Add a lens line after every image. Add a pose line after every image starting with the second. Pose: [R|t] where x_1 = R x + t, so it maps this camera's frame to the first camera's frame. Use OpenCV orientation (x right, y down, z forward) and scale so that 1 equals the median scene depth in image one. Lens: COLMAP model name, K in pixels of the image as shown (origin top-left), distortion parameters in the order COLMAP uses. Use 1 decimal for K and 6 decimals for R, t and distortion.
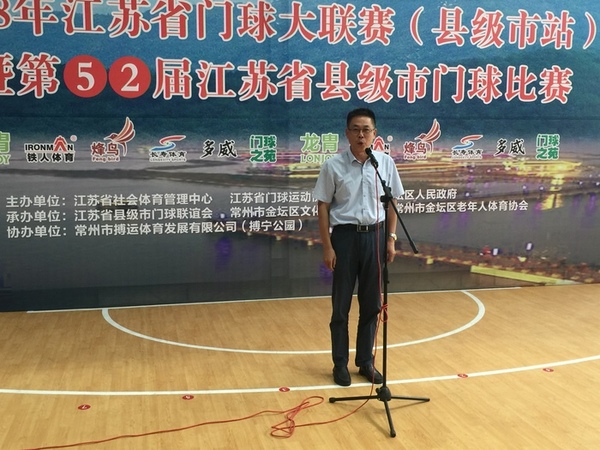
lens RADIAL K [[717.1, 0, 298.2], [0, 717.1, 216.2], [0, 0, 1]] dist [0.067761, -0.040728]
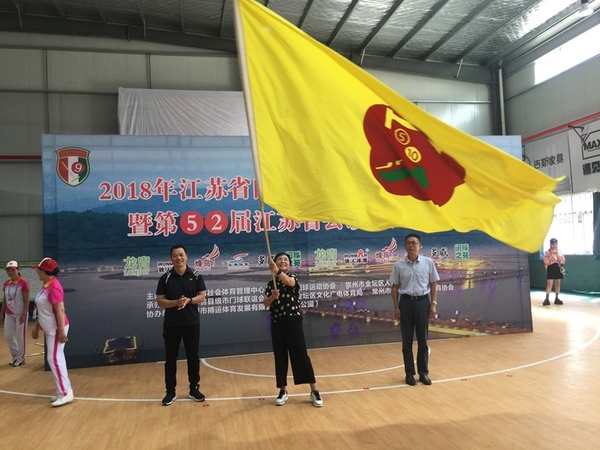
lens RADIAL K [[513.0, 0, 297.6], [0, 513.0, 219.1], [0, 0, 1]] dist [0.083001, -0.105046]
pose [[0.998969, -0.042129, -0.016890, -0.013378], [0.038708, 0.985077, -0.167705, 0.017526], [0.023703, 0.166878, 0.985693, -0.220345]]
